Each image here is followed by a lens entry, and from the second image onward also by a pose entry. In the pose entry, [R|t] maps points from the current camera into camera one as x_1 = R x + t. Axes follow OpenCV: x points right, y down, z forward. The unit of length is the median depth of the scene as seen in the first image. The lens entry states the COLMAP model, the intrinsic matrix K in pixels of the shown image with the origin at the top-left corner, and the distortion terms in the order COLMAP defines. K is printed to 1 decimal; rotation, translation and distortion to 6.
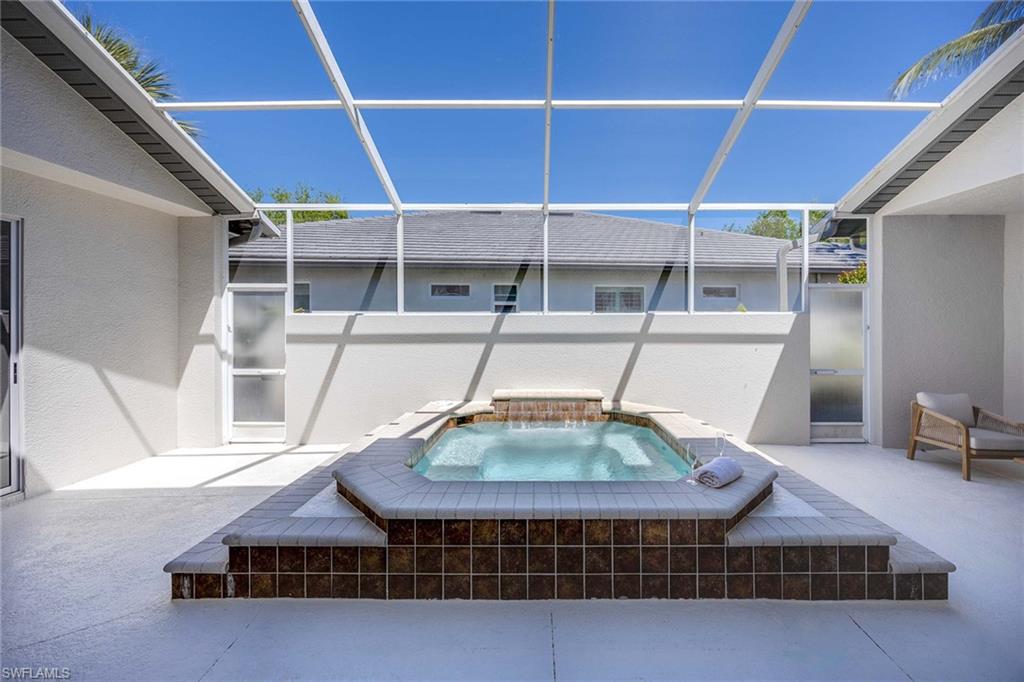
lens RADIAL K [[394.0, 0, 537.6], [0, 394.0, 322.7], [0, 0, 1]] dist [-0.001434, 0.000512]
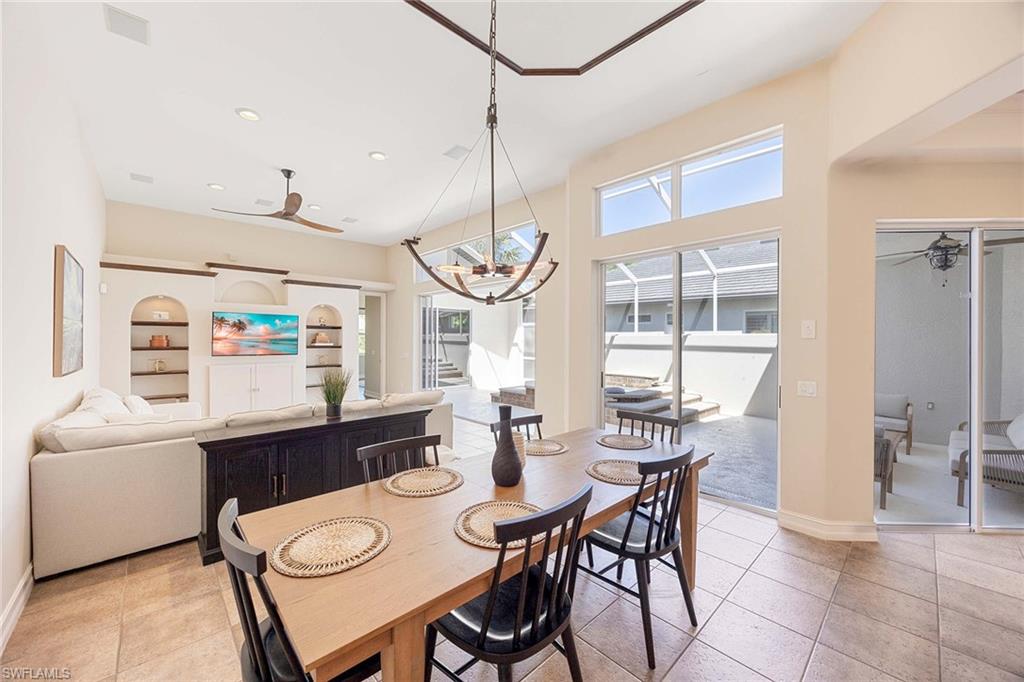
lens RADIAL K [[394.0, 0, 517.0], [0, 394.0, 338.2], [0, 0, 1]] dist [-0.001434, 0.000512]
pose [[0.684662, 0.001576, -0.728859, 1.072404], [-0.001895, 0.999998, 0.000382, -0.001663], [0.728858, 0.001120, 0.684664, -0.780113]]
